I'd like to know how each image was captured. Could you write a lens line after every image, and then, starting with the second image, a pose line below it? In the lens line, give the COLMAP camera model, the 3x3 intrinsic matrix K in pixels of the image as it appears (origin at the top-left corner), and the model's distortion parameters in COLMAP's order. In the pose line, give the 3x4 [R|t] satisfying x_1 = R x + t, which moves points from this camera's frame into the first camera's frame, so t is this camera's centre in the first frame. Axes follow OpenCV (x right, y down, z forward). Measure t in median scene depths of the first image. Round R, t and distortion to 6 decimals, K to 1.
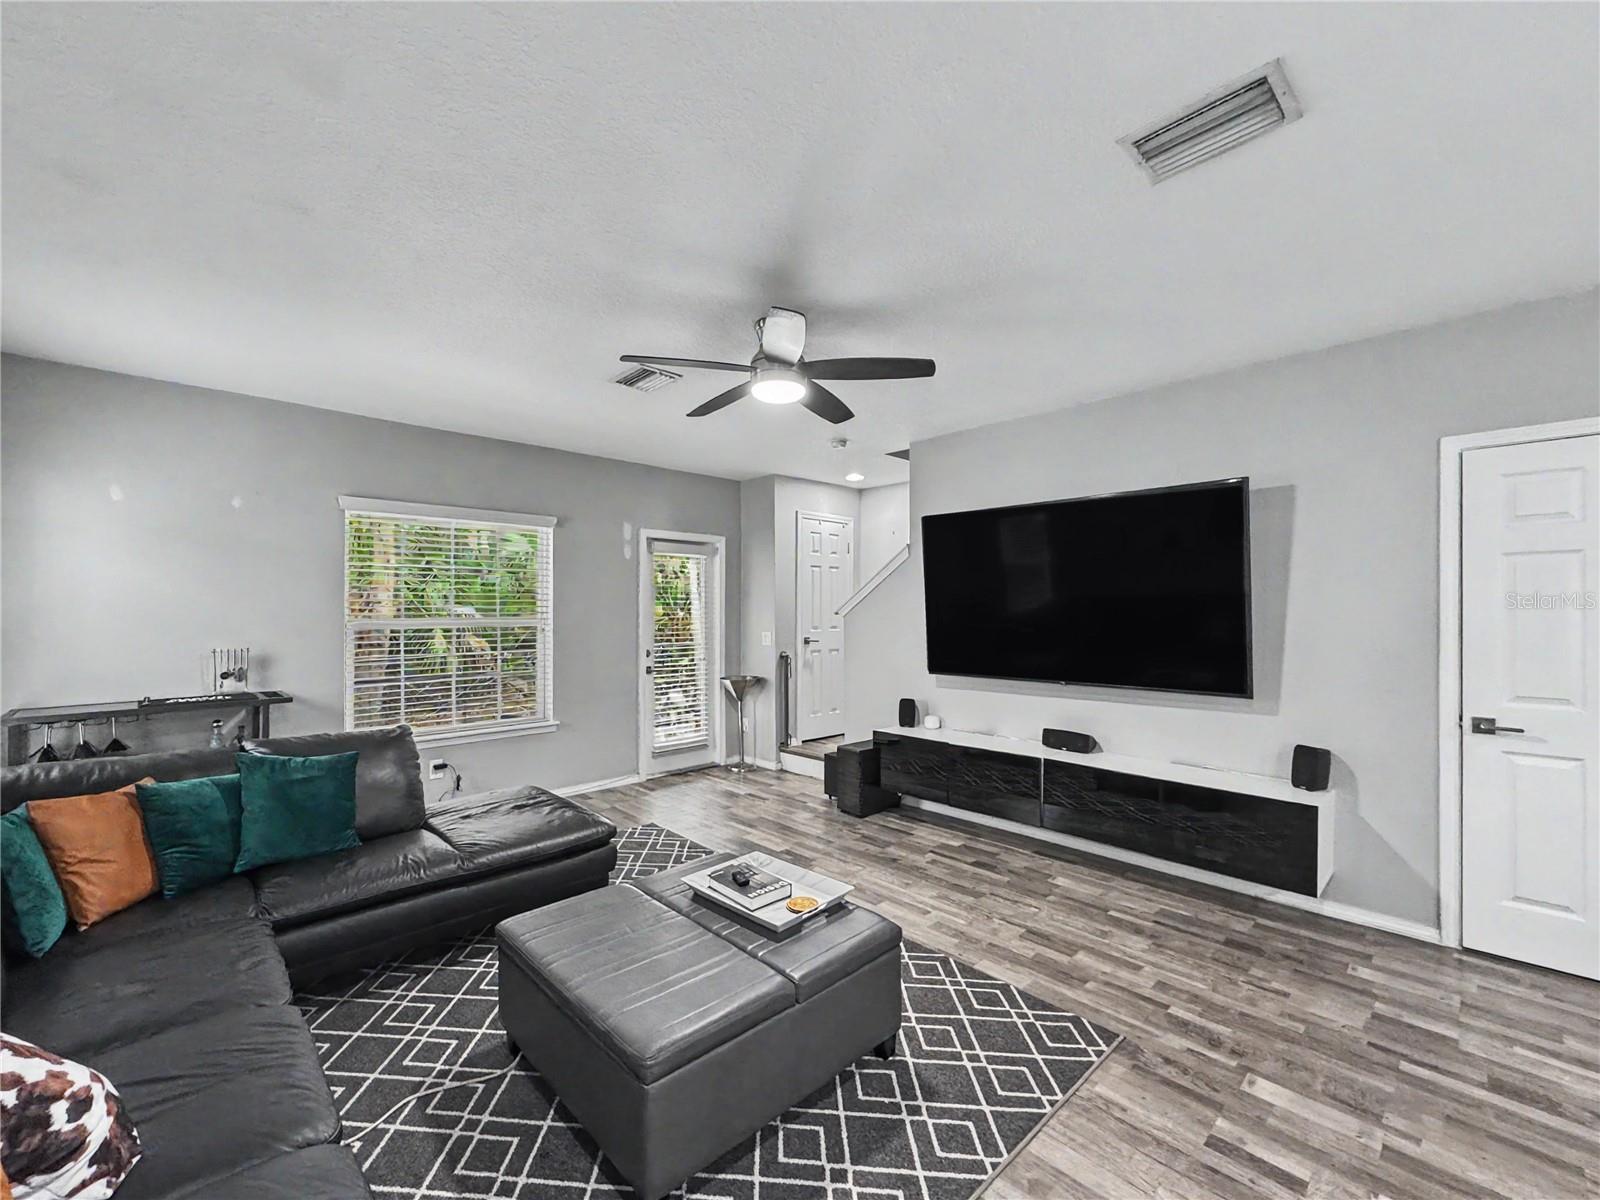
lens RADIAL K [[656.4, 0, 797.1], [0, 656.4, 609.3], [0, 0, 1]] dist [-0.002139, -0.000099]
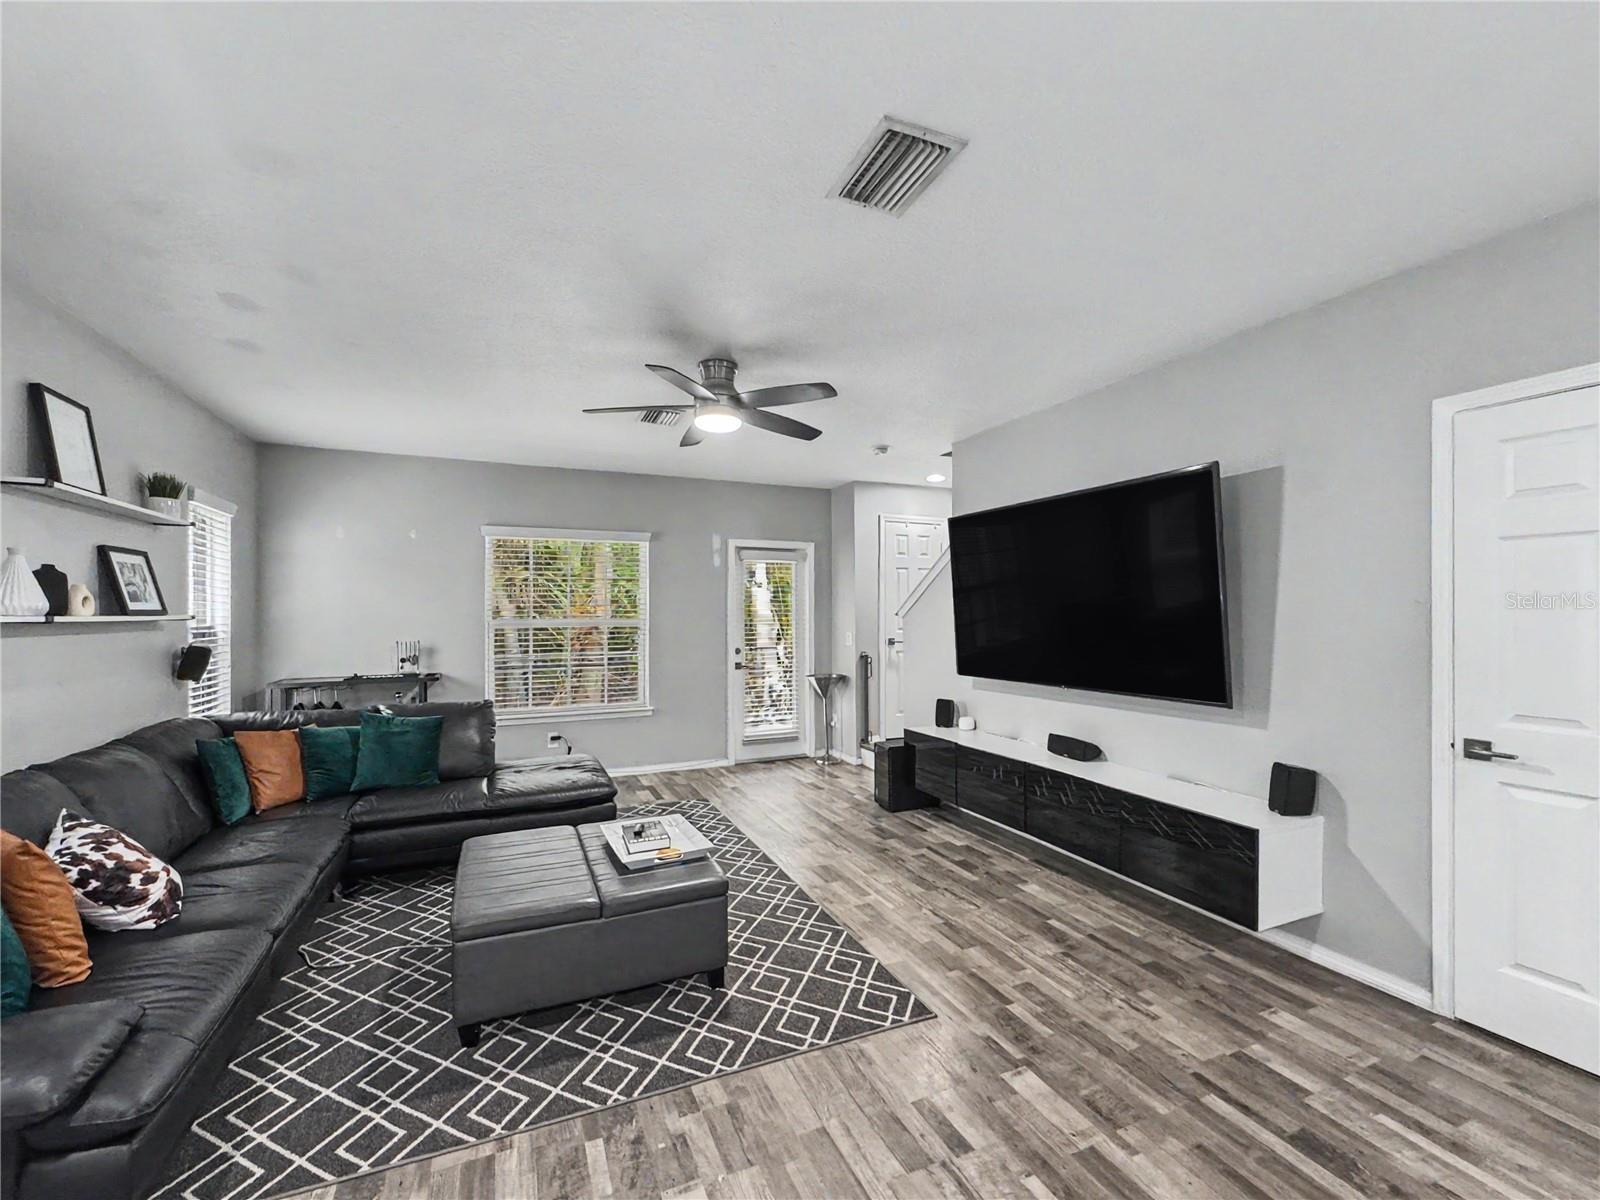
lens RADIAL K [[656.4, 0, 773.9], [0, 656.4, 611.4], [0, 0, 1]] dist [-0.002139, -0.000099]
pose [[0.941680, -0.003611, -0.336490, 0.409547], [0.003600, 0.999993, -0.000656, 0.002008], [0.336490, -0.000594, 0.941687, -0.052619]]
